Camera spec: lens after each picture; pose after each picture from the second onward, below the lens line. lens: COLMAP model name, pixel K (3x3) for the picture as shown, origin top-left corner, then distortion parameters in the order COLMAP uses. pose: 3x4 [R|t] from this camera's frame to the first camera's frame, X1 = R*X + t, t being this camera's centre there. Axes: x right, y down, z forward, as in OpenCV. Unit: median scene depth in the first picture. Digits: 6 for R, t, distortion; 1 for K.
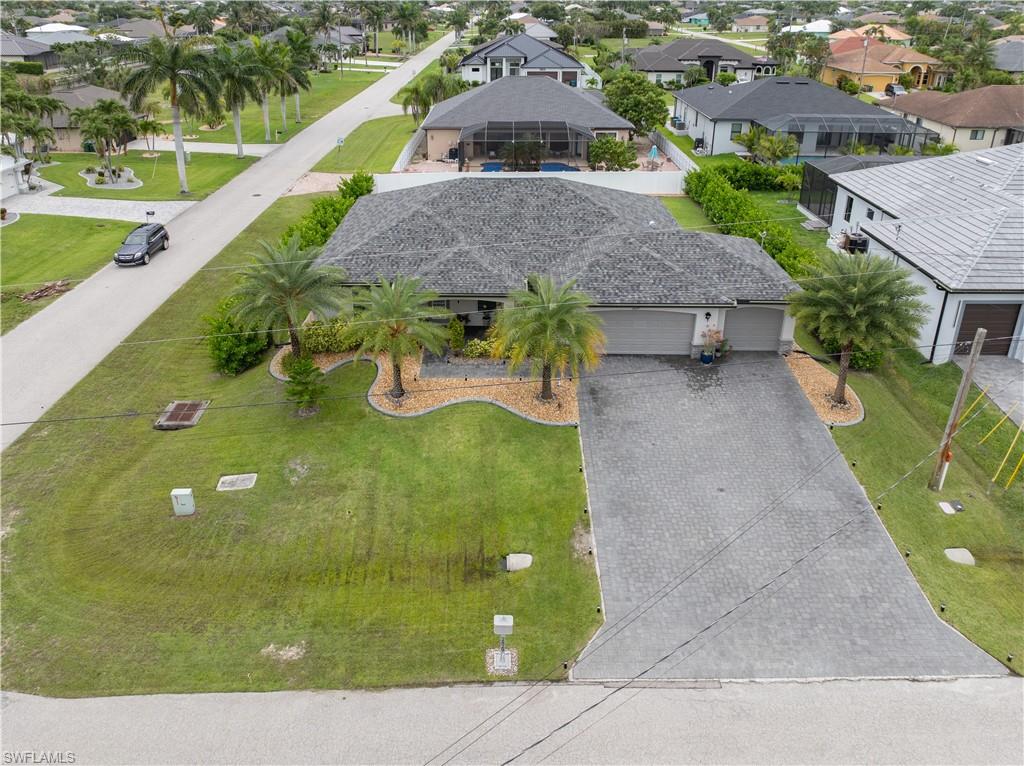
lens RADIAL K [[753.0, 0, 490.0], [0, 753.0, 283.5], [0, 0, 1]] dist [-0.026675, -0.010176]
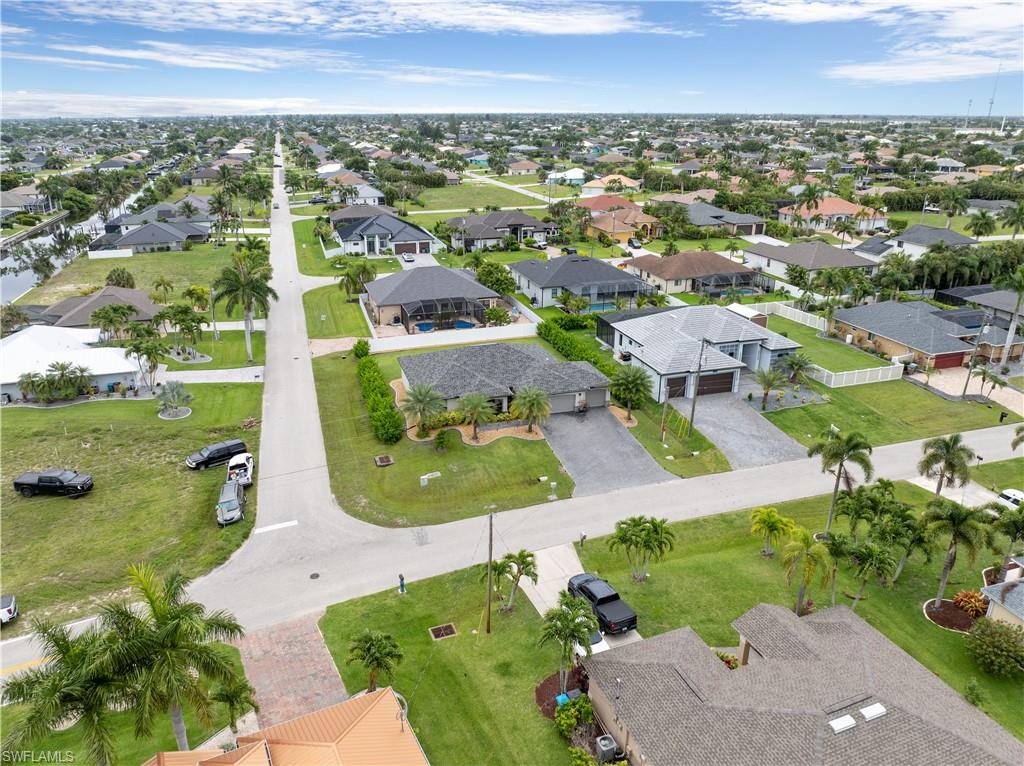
lens RADIAL K [[723.6, 0, 505.6], [0, 723.6, 374.7], [0, 0, 1]] dist [-0.038788, 0.005104]
pose [[0.950072, -0.108742, 0.292469, -0.701802], [0.114430, 0.993428, -0.002360, -0.050913], [-0.290291, 0.035709, 0.956272, -1.372026]]
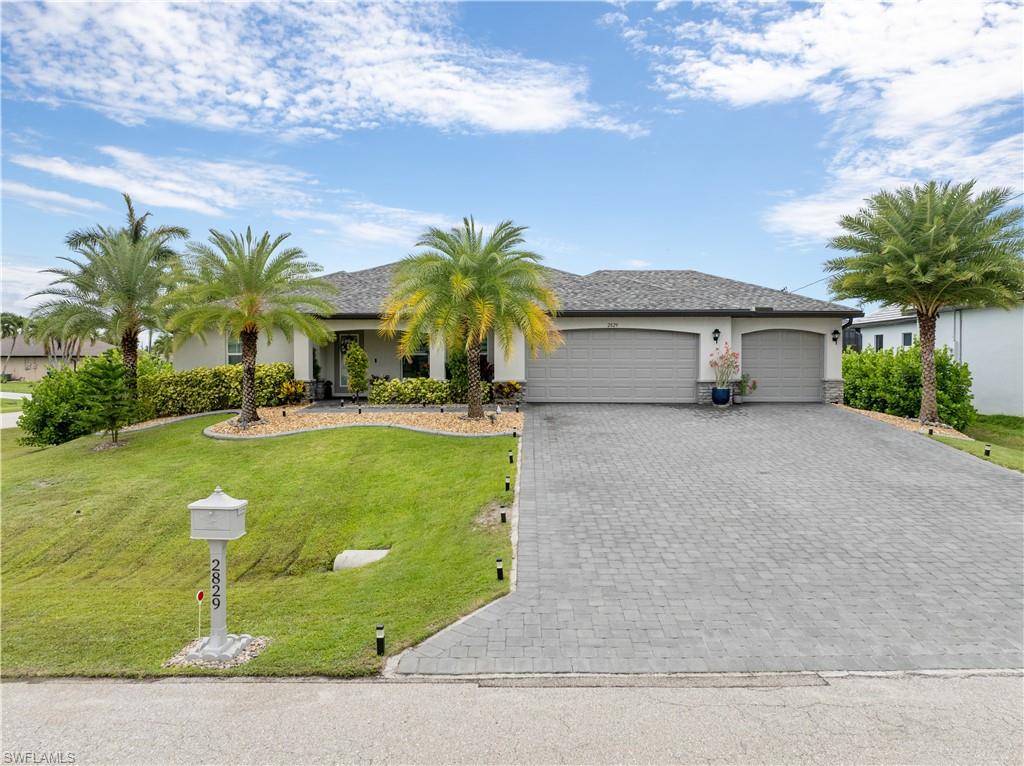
lens RADIAL K [[723.6, 0, 509.7], [0, 723.6, 371.6], [0, 0, 1]] dist [-0.038788, 0.005104]
pose [[0.999997, -0.001414, -0.001768, 0.100713], [0.000710, 0.937455, -0.348106, 0.312964], [0.002150, 0.348104, 0.937453, 0.388708]]
